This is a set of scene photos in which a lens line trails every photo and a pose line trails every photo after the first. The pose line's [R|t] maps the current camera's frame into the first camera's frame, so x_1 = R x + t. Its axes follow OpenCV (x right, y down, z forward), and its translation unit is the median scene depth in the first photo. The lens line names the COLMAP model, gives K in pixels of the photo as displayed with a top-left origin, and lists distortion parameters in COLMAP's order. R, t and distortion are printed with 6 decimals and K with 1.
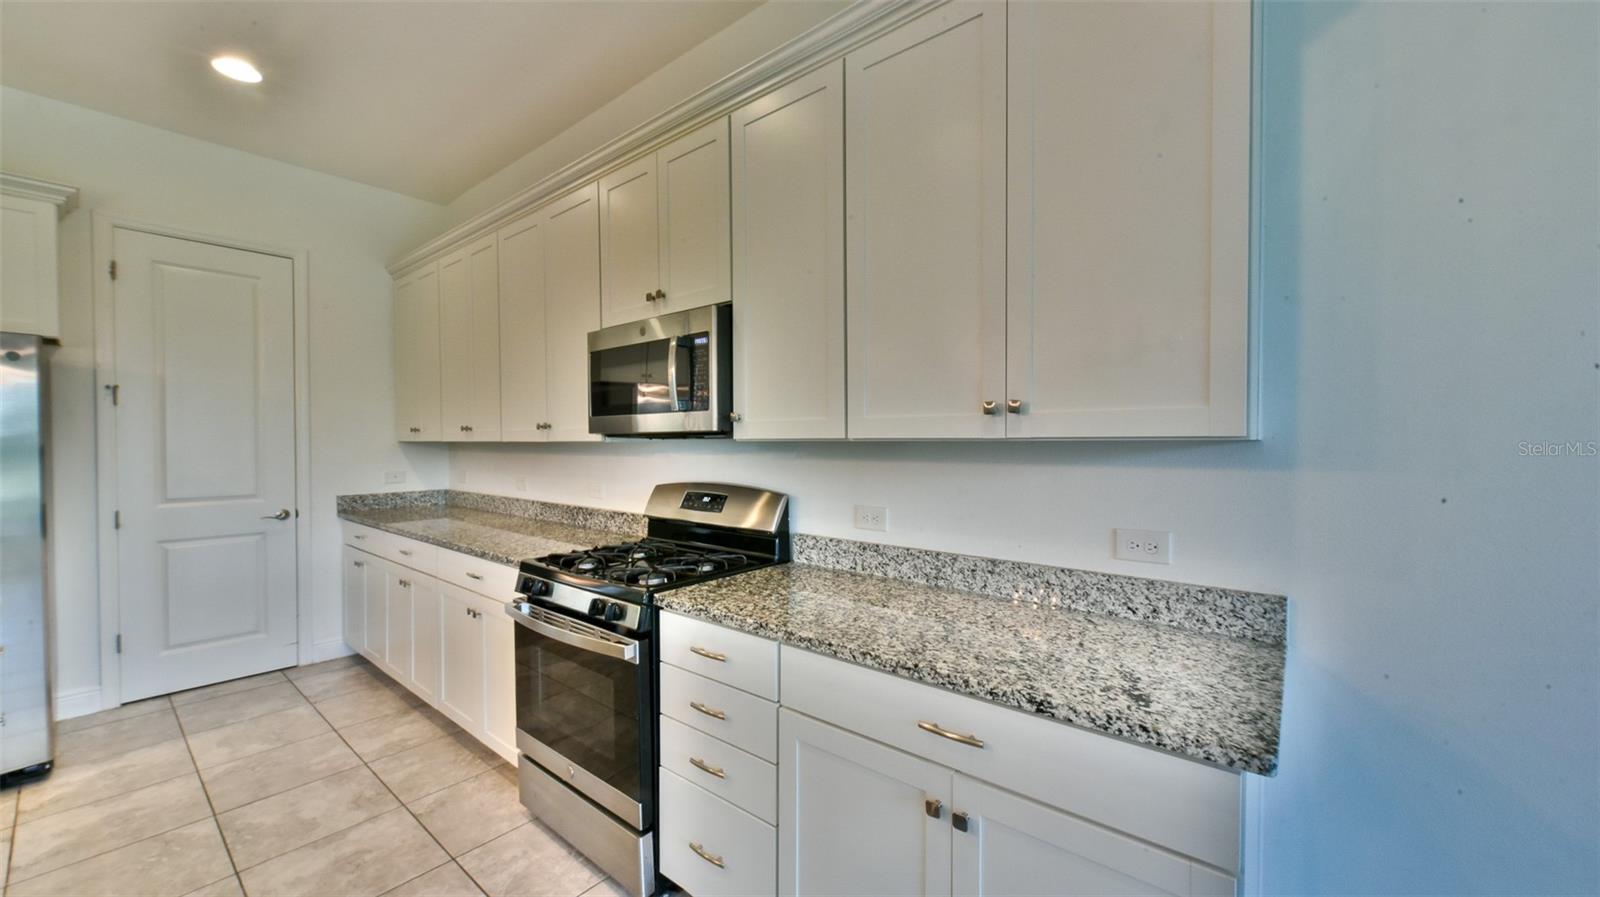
lens RADIAL K [[618.3, 0, 731.9], [0, 618.3, 443.1], [0, 0, 1]] dist [0.067211, -0.000167]
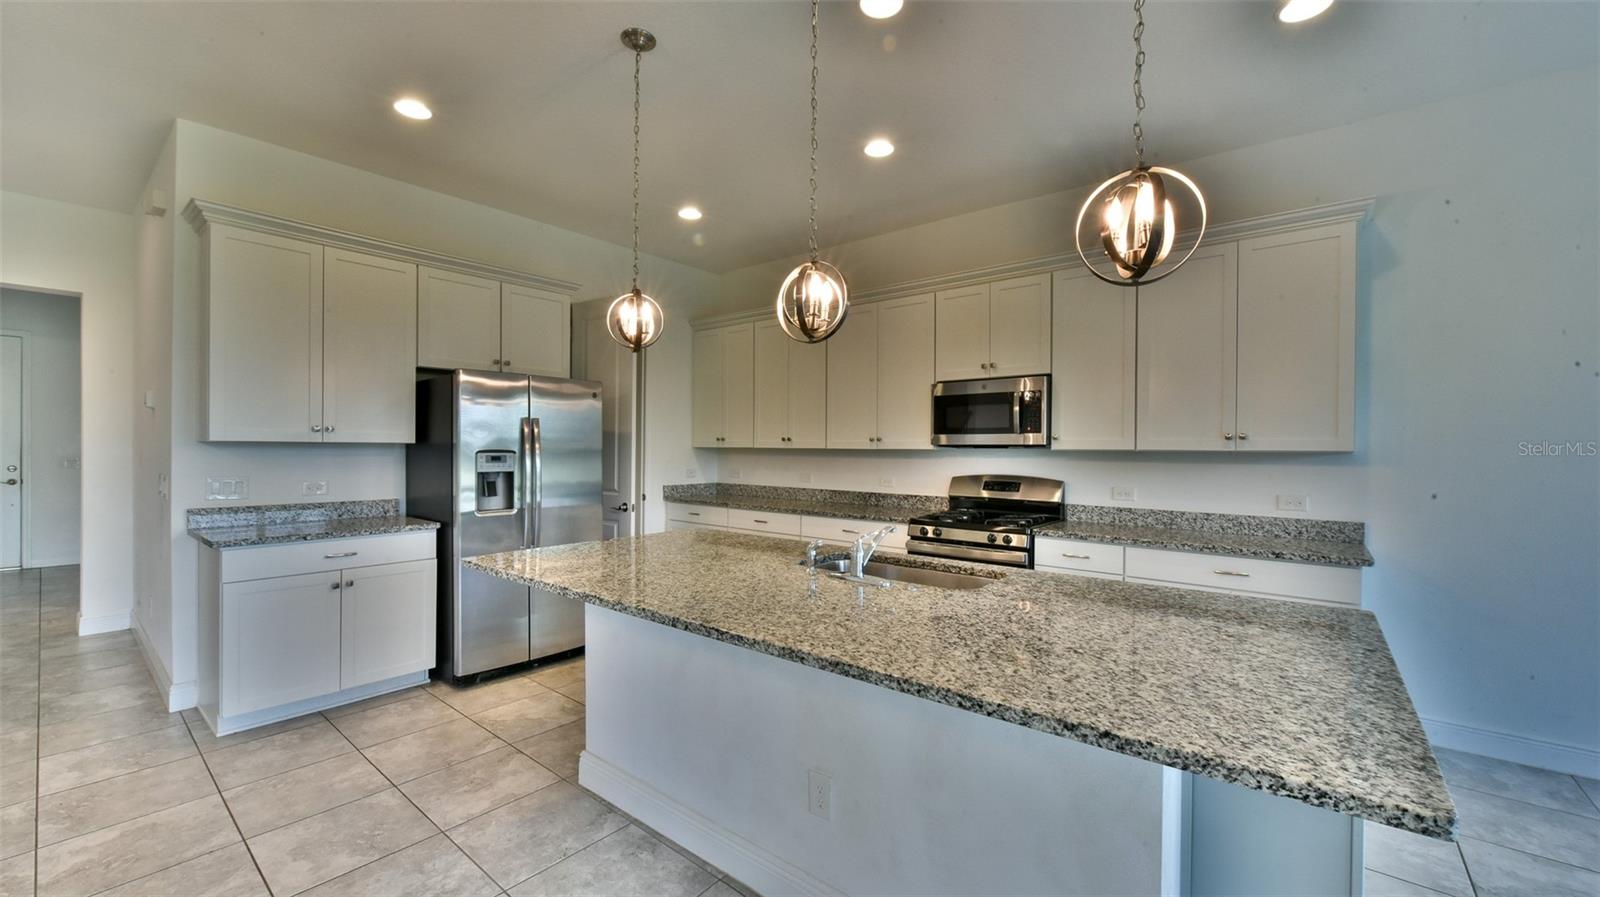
lens RADIAL K [[624.4, 0, 800.0], [0, 624.4, 448.5], [0, 0, 1]] dist [0.096777, -0.000157]
pose [[0.997841, 0.013374, 0.064301, -0.767558], [-0.013061, 0.999901, -0.005285, 0.010335], [-0.064365, 0.004434, 0.997917, -0.727218]]
